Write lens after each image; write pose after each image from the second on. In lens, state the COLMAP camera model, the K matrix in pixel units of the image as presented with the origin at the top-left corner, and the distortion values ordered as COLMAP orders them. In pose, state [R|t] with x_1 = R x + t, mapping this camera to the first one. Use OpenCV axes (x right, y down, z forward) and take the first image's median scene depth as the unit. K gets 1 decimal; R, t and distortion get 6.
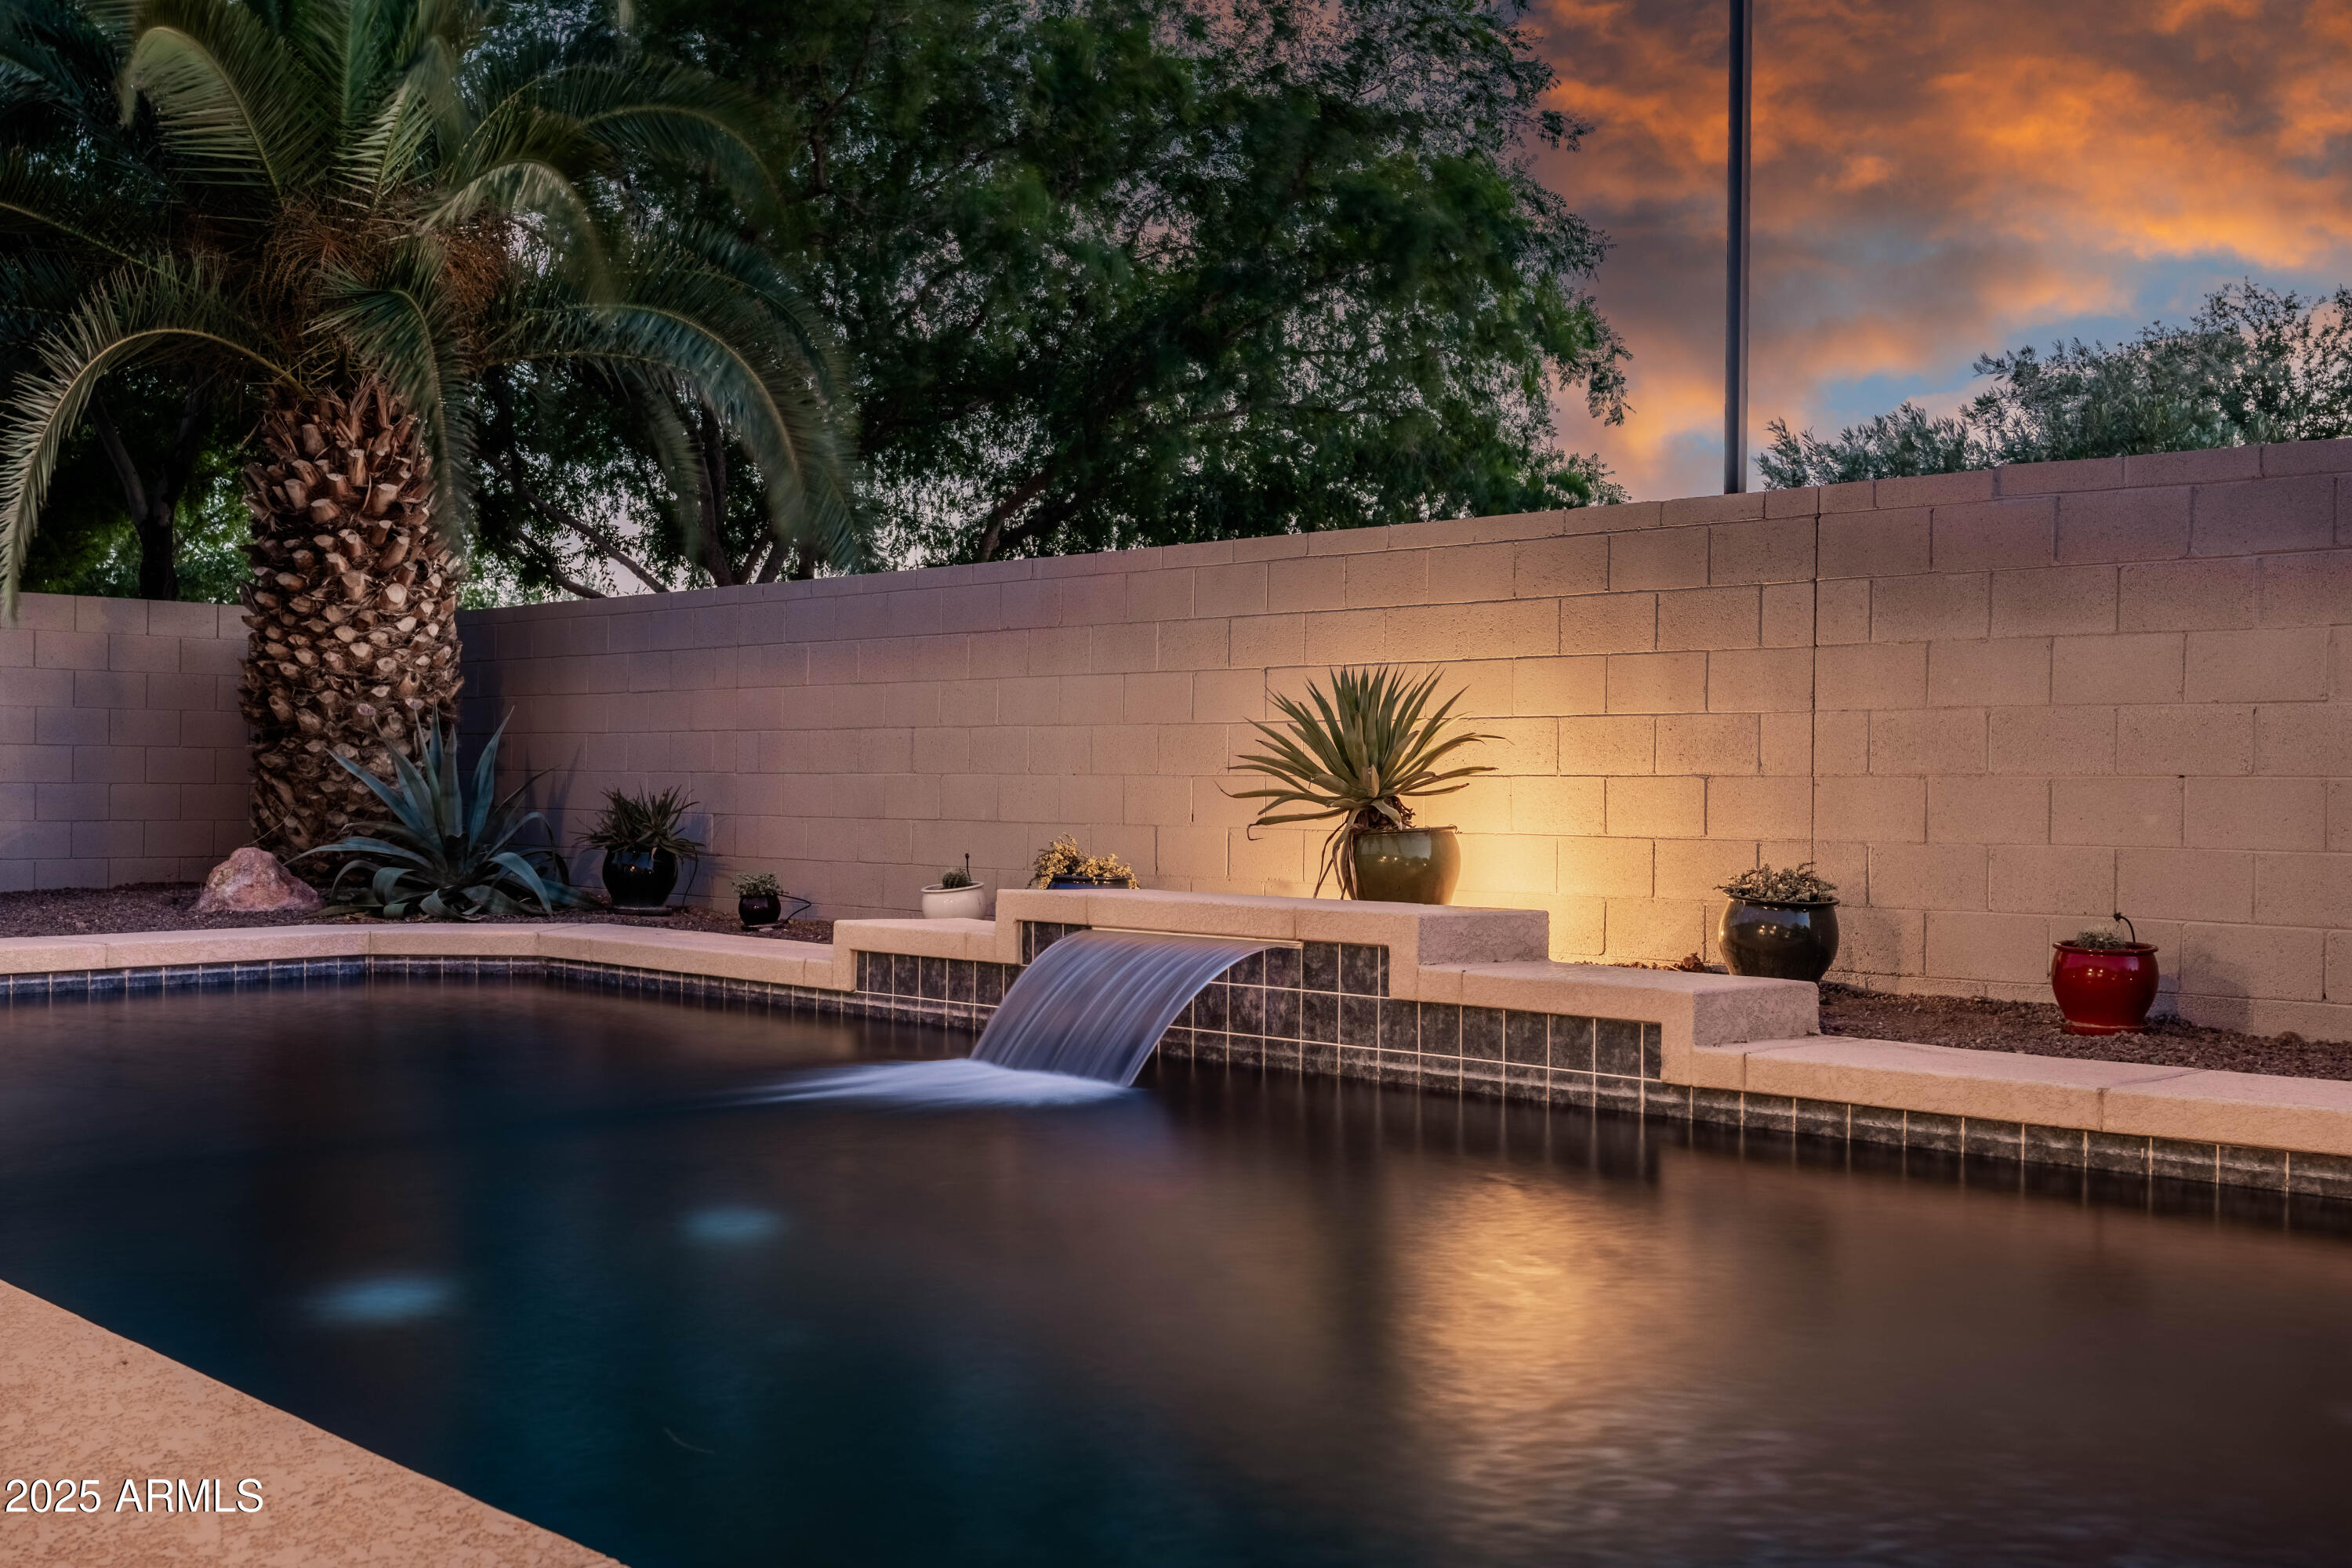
lens RADIAL K [[2364.2, 0, 1182.4], [0, 2364.2, 799.0], [0, 0, 1]] dist [-0.043695, 0.000000]
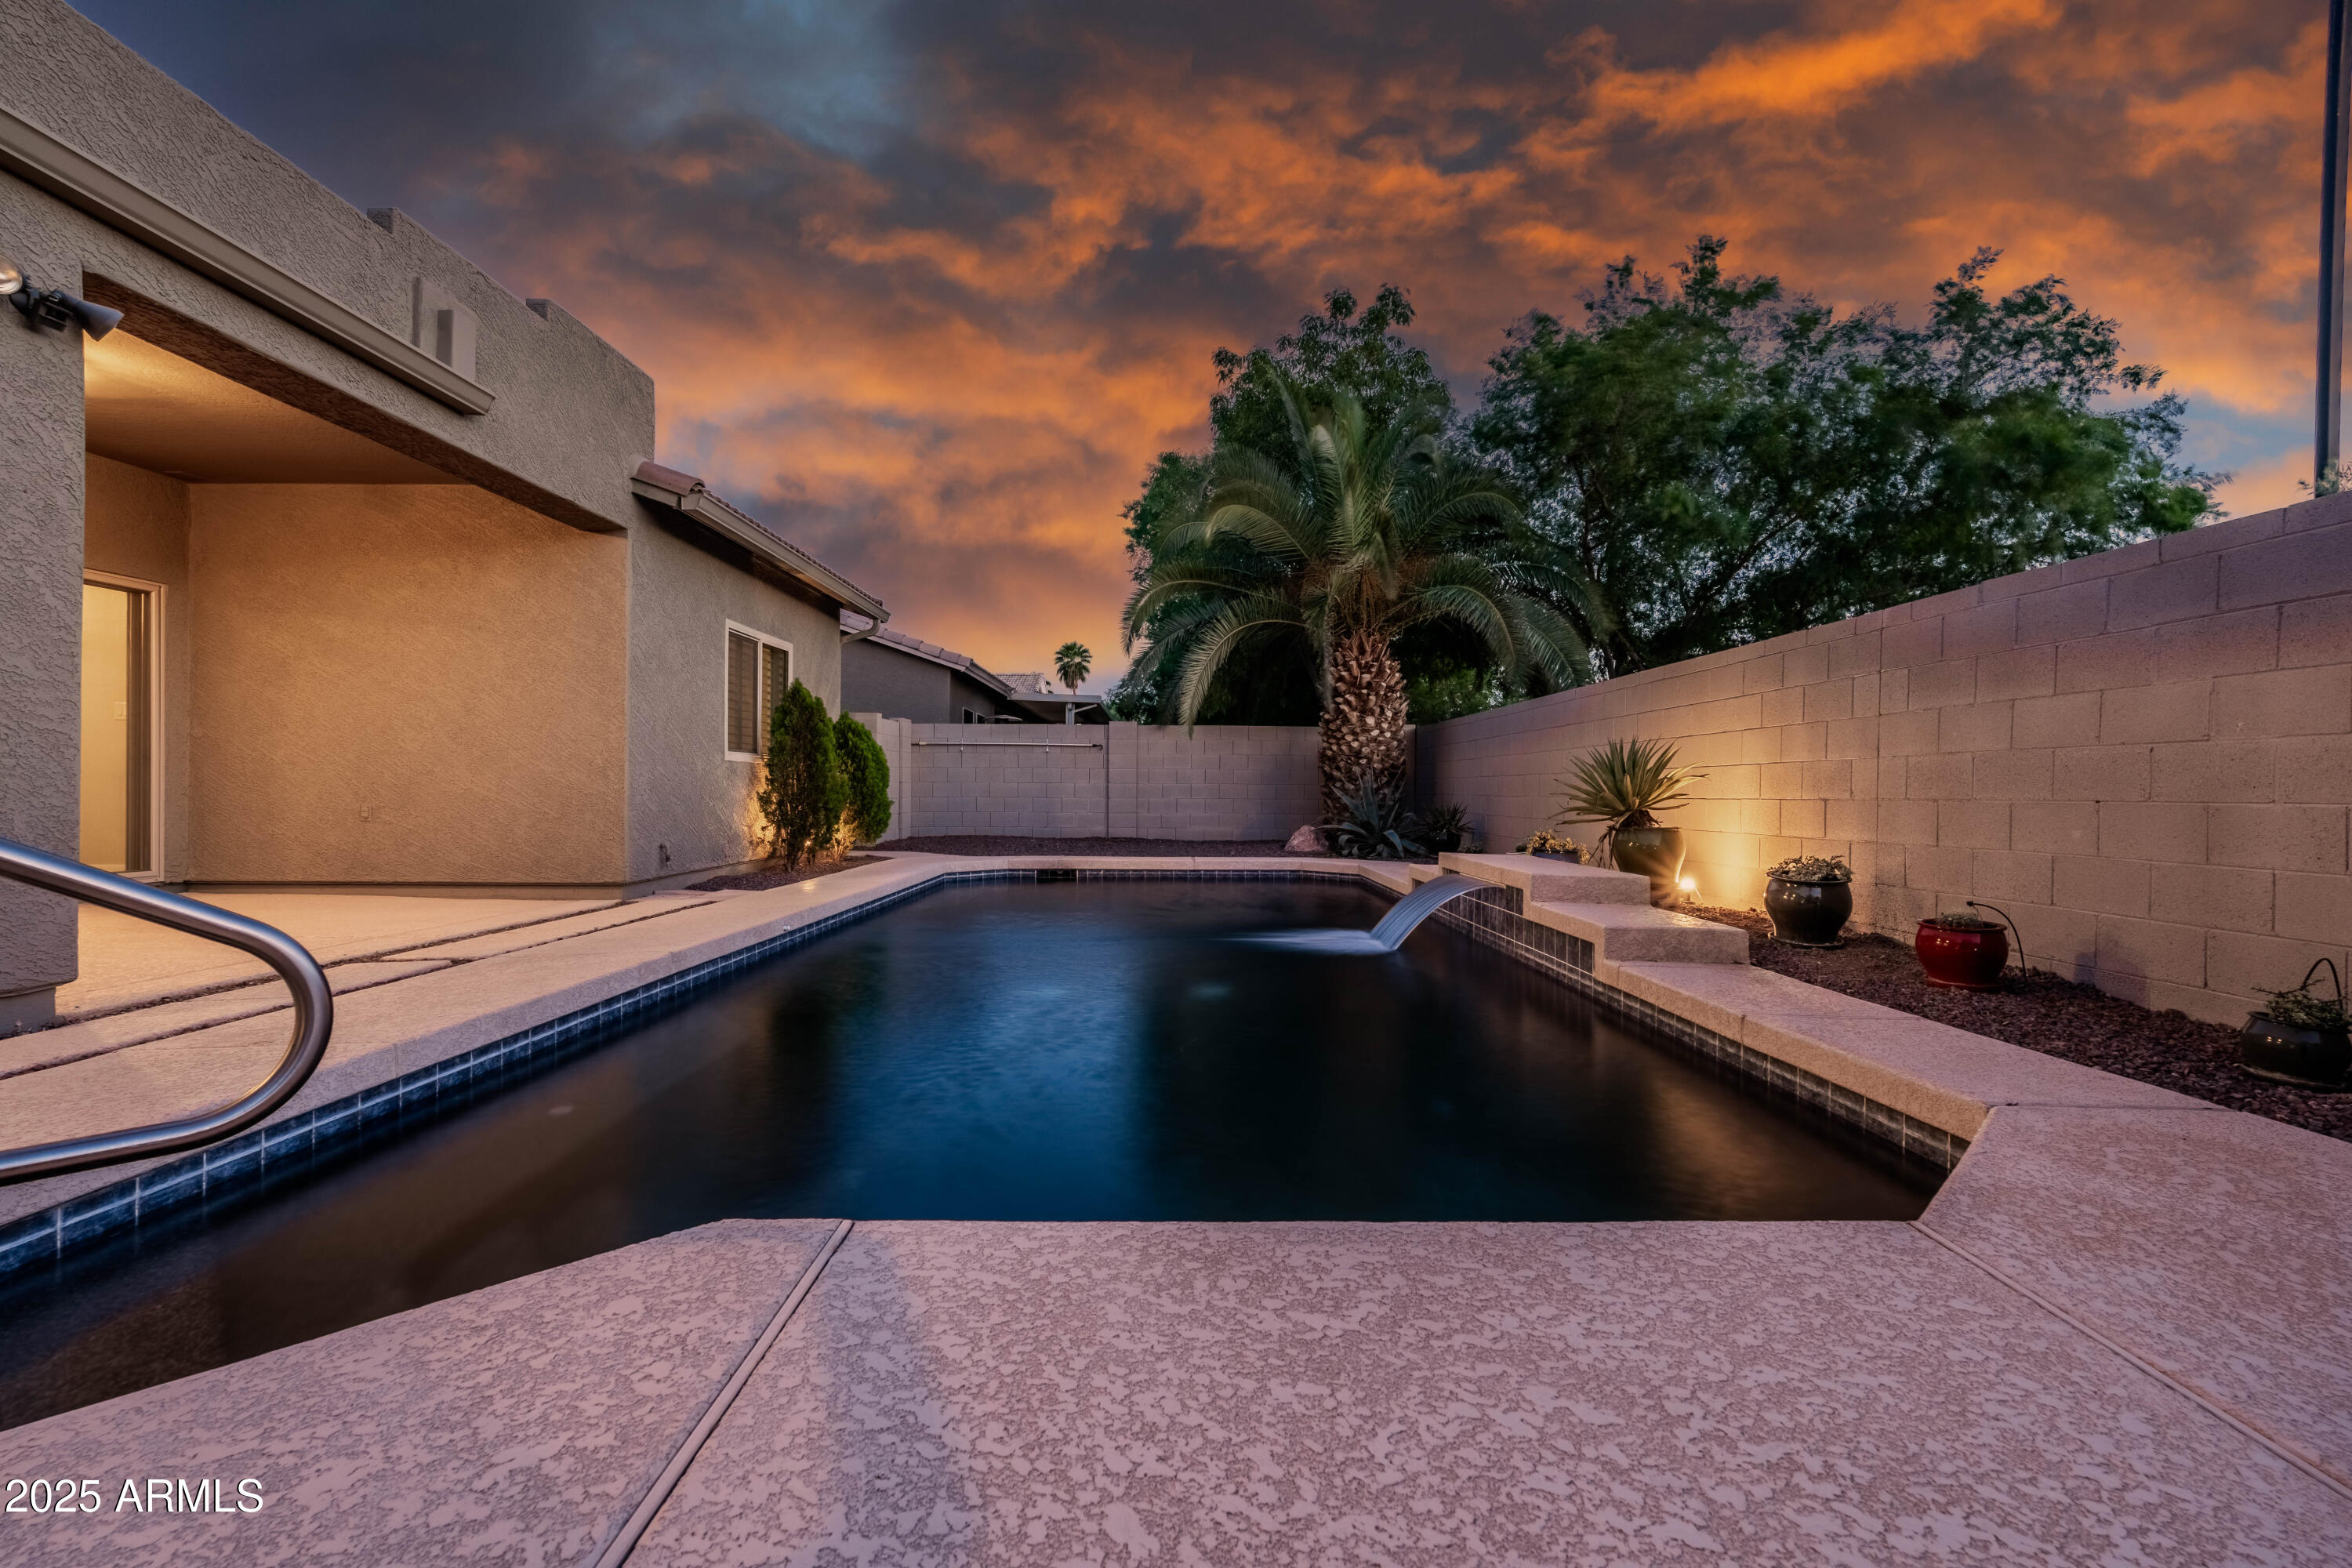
lens RADIAL K [[1026.4, 0, 1172.8], [0, 1026.4, 787.2], [0, 0, 1]] dist [-0.011828, 0.006974]
pose [[0.708370, -0.002243, -0.705838, 0.386198], [-0.012097, 0.999809, -0.015317, -0.002313], [0.705737, 0.019389, 0.708208, 0.197368]]
